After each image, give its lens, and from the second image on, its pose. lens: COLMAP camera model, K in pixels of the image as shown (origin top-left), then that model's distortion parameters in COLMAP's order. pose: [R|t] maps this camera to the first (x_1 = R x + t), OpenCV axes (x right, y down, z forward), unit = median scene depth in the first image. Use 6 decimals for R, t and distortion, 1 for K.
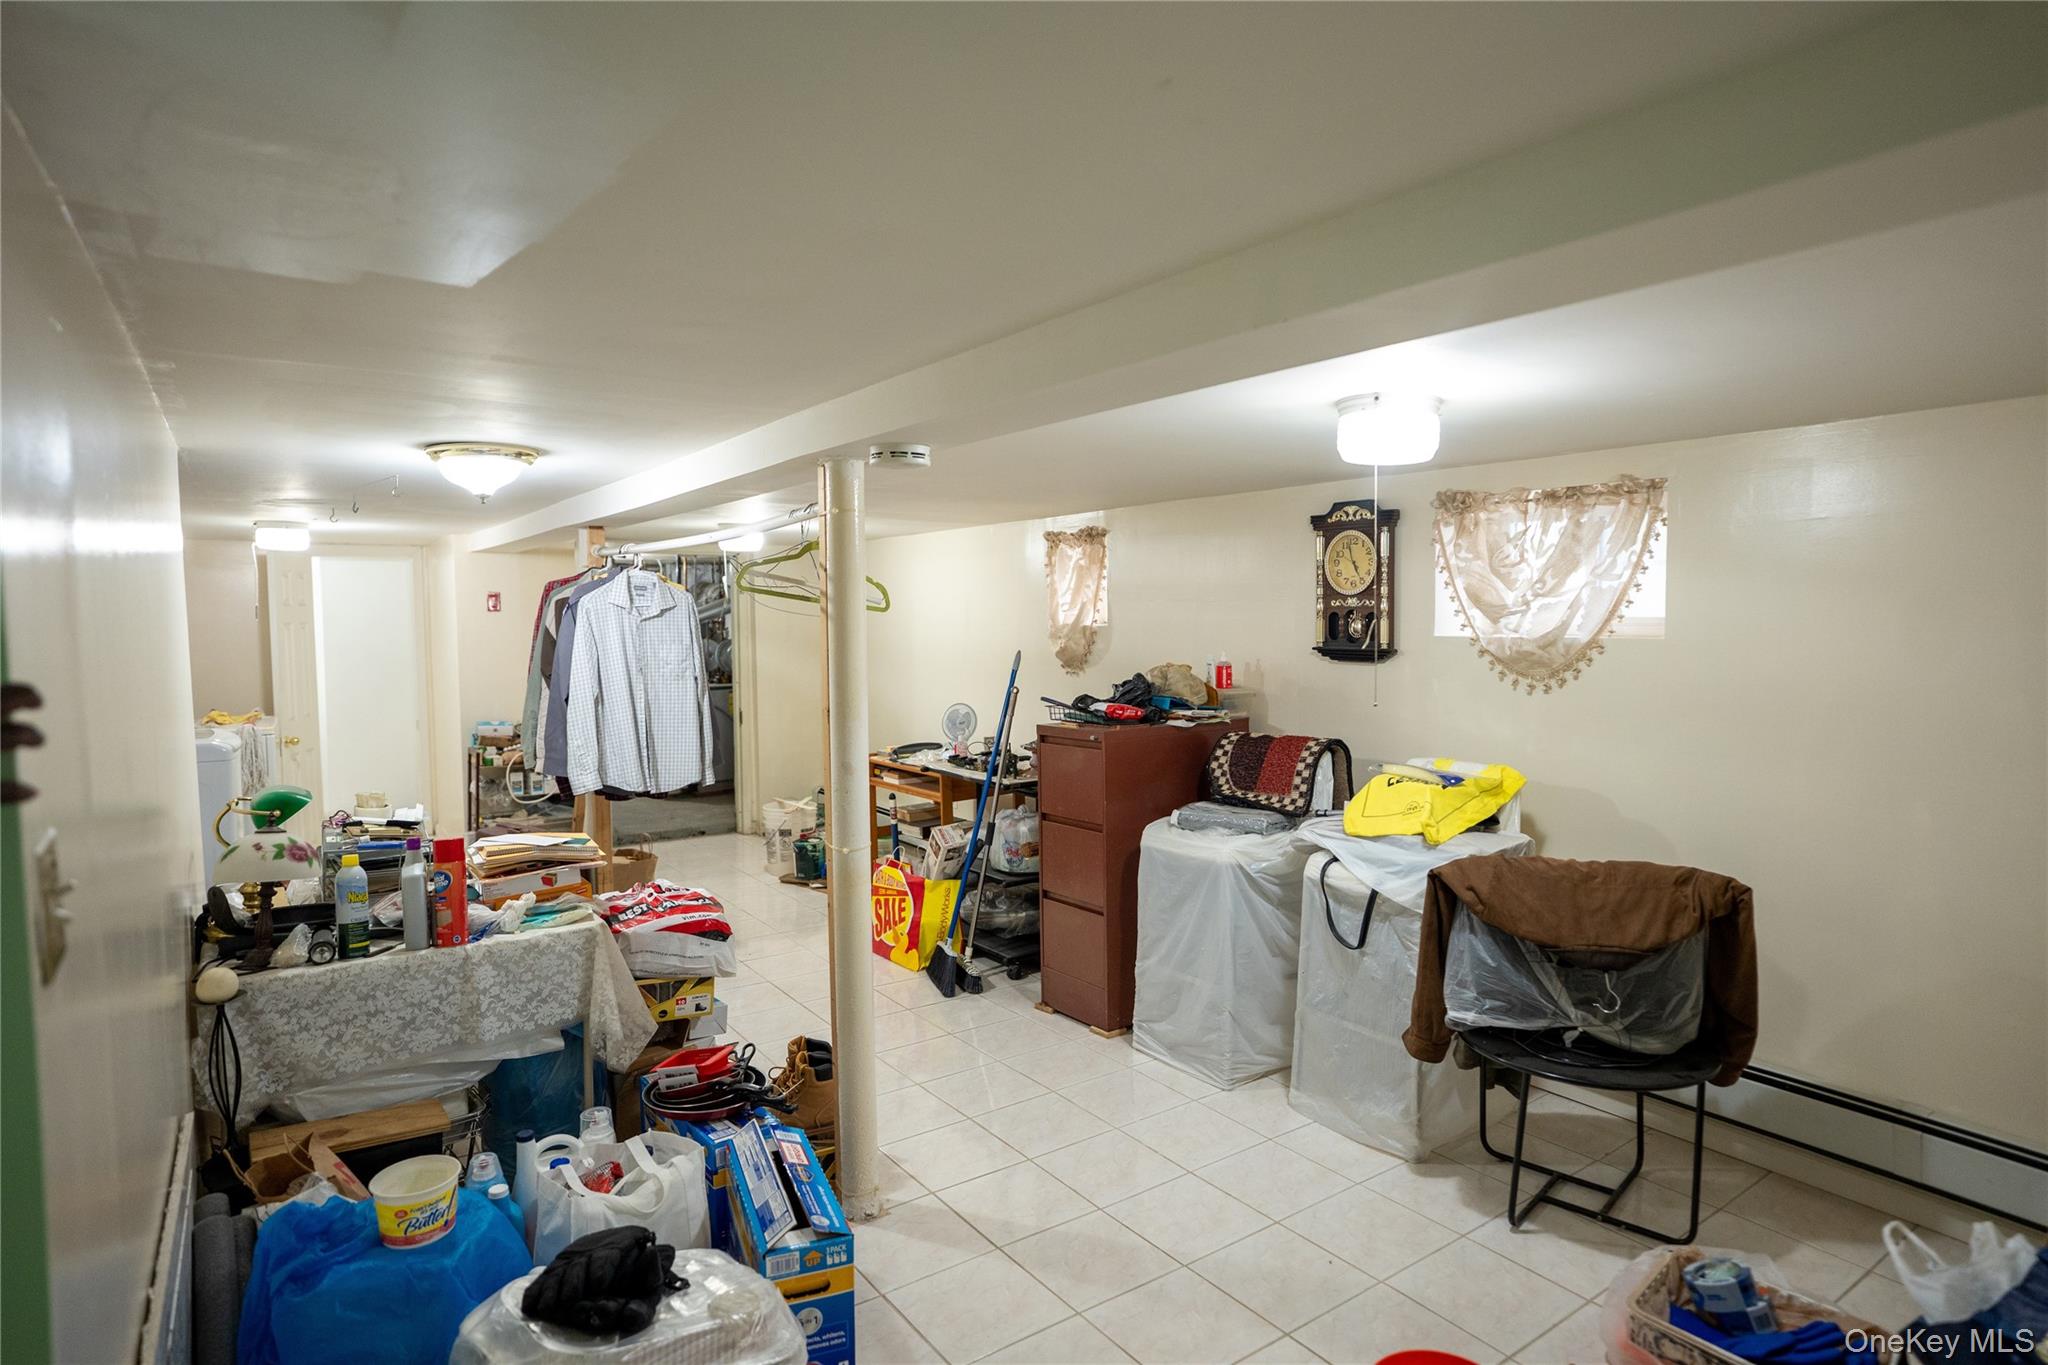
lens RADIAL K [[1120.7, 0, 1028.4], [0, 1120.7, 690.0], [0, 0, 1]] dist [-0.049073, 0.035185]
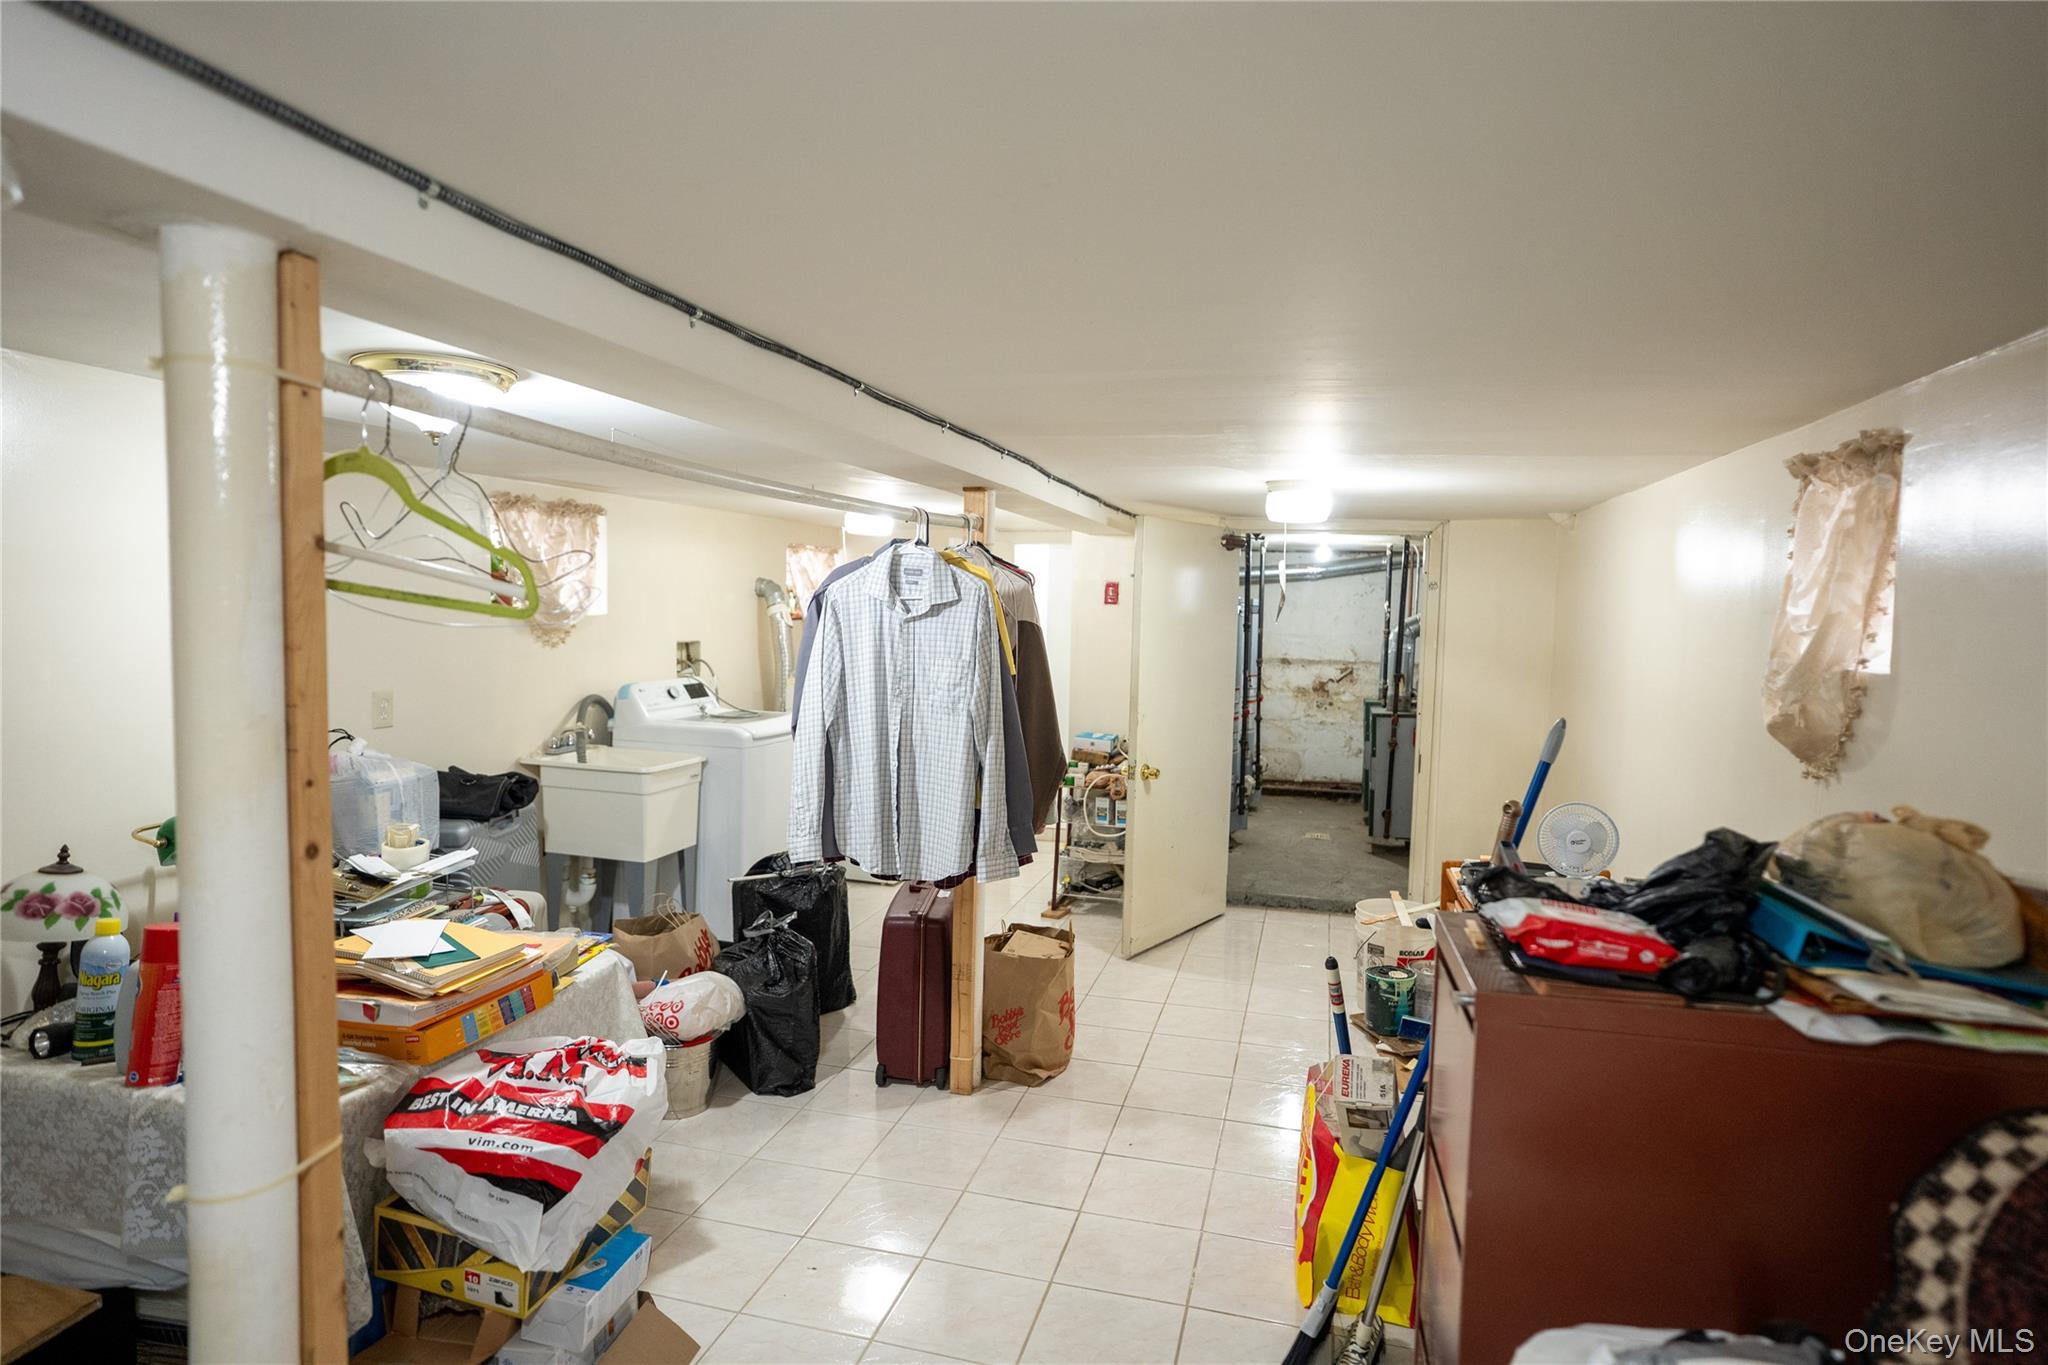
lens RADIAL K [[1120.7, 0, 1020.4], [0, 1120.7, 690.4], [0, 0, 1]] dist [-0.049073, 0.035185]
pose [[0.635442, 0.081056, -0.767882, 0.218358], [-0.078170, 0.996119, 0.040460, -0.054058], [0.768181, 0.034315, 0.639312, 0.637441]]
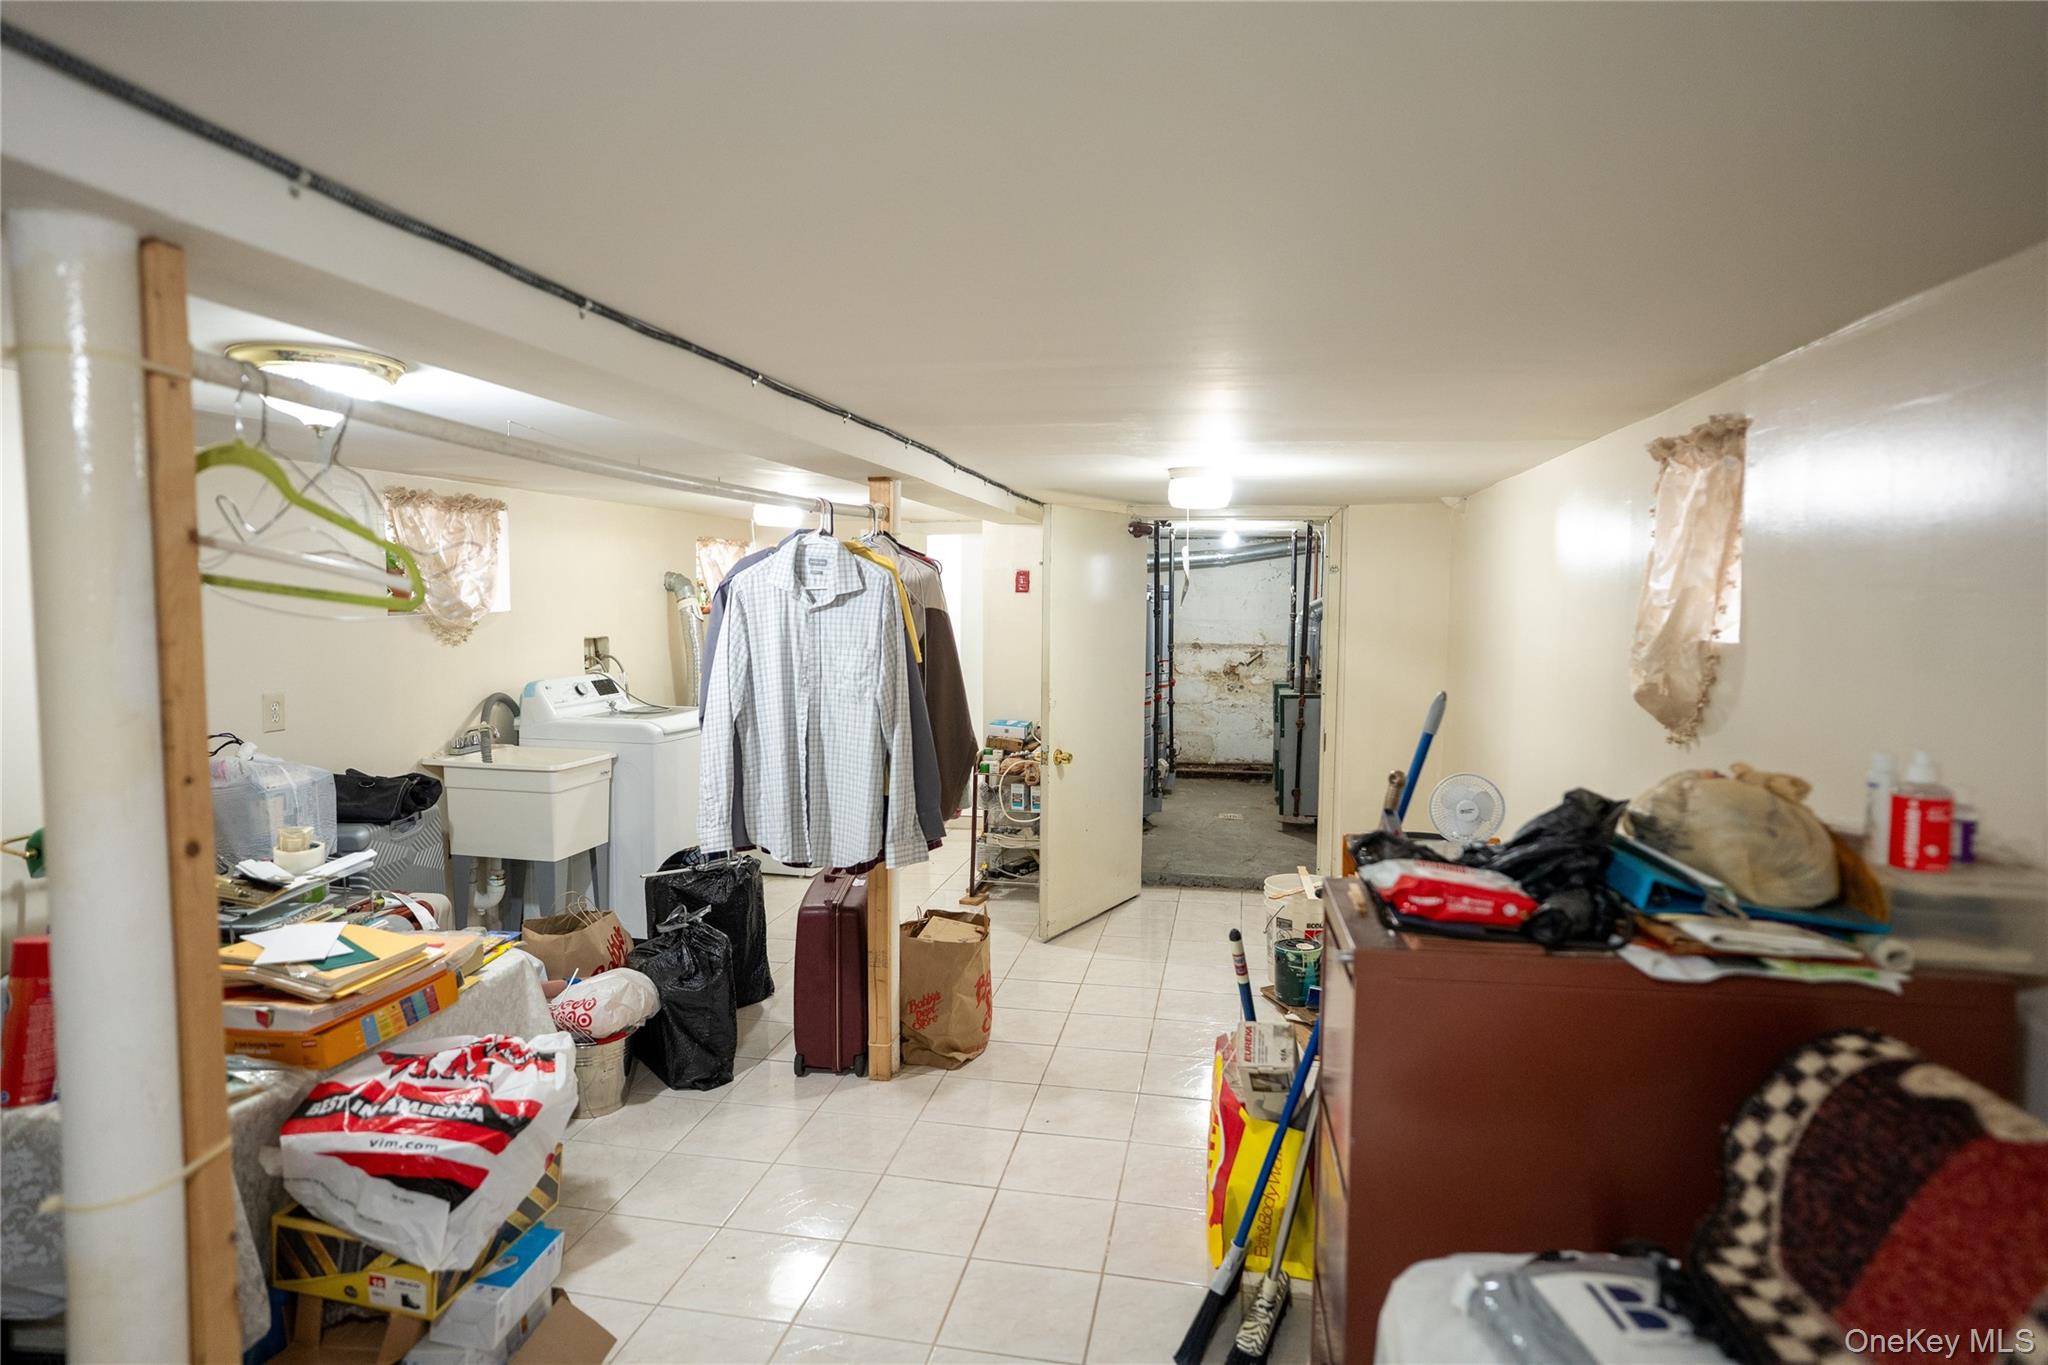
lens RADIAL K [[1120.7, 0, 1022.5], [0, 1120.7, 685.5], [0, 0, 1]] dist [-0.049073, 0.035185]
pose [[0.689979, 0.069092, -0.720525, 0.231849], [-0.059102, 0.997488, 0.039053, -0.051964], [0.721413, 0.015639, 0.692329, 0.638137]]
